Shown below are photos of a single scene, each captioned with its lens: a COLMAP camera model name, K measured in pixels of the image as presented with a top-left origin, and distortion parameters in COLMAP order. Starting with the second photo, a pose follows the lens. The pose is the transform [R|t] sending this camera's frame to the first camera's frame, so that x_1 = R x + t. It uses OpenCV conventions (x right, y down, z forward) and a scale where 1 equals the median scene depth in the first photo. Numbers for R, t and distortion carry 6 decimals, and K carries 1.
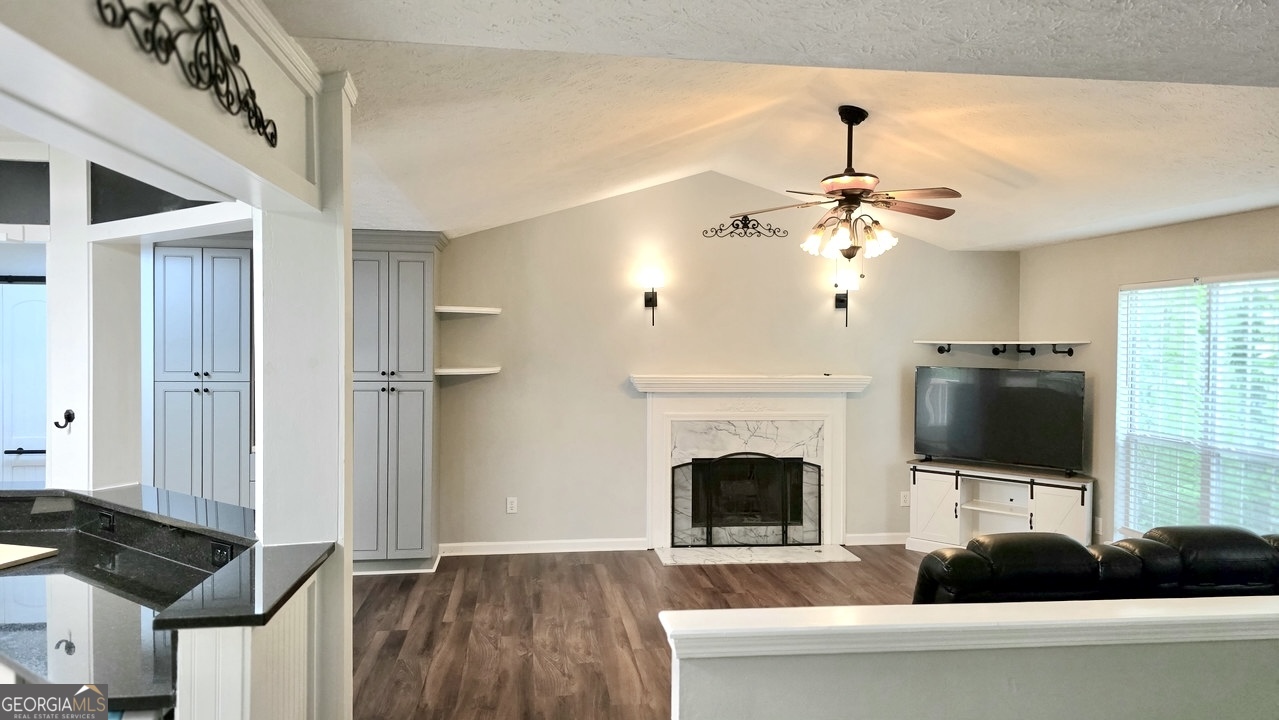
lens RADIAL K [[853.5, 0, 642.7], [0, 853.5, 363.6], [0, 0, 1]] dist [0.029071, -0.040673]
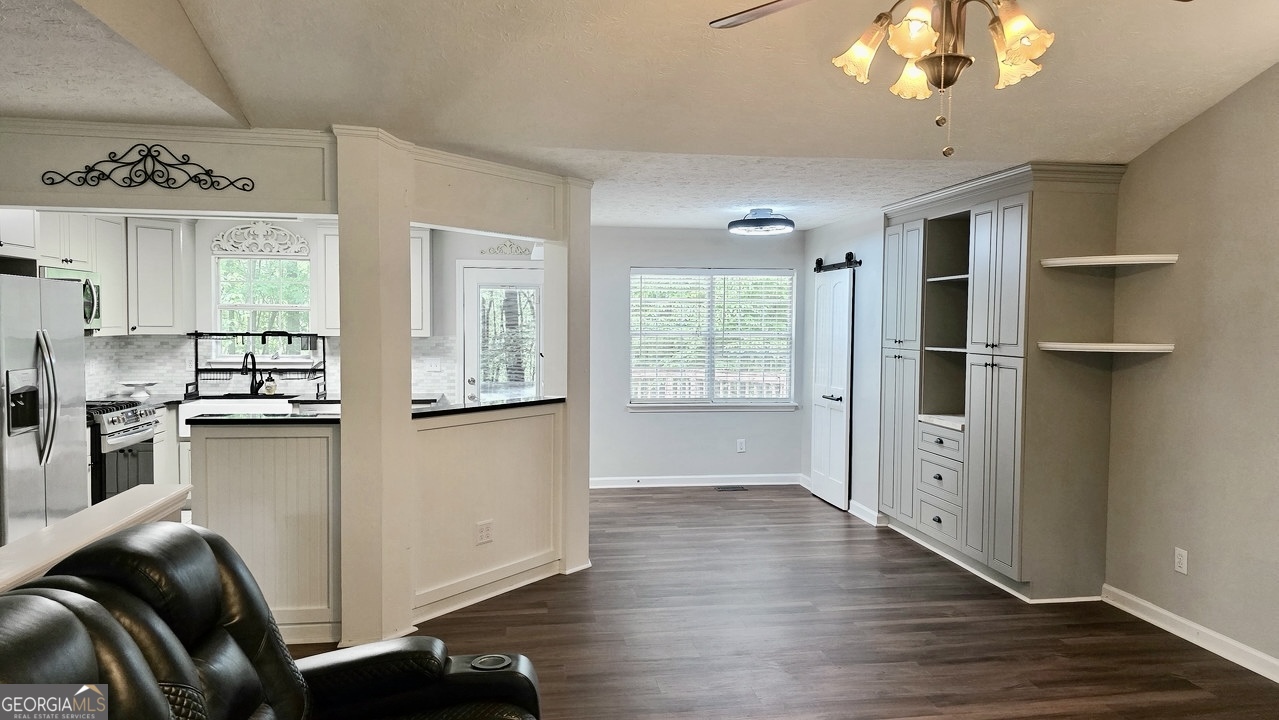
lens RADIAL K [[853.5, 0, 640.6], [0, 853.5, 354.7], [0, 0, 1]] dist [0.029071, -0.040673]
pose [[0.003797, 0.023683, -0.999712, 0.535553], [-0.042965, 0.998800, 0.023498, 0.015617], [0.999069, 0.042864, 0.004810, 0.652489]]
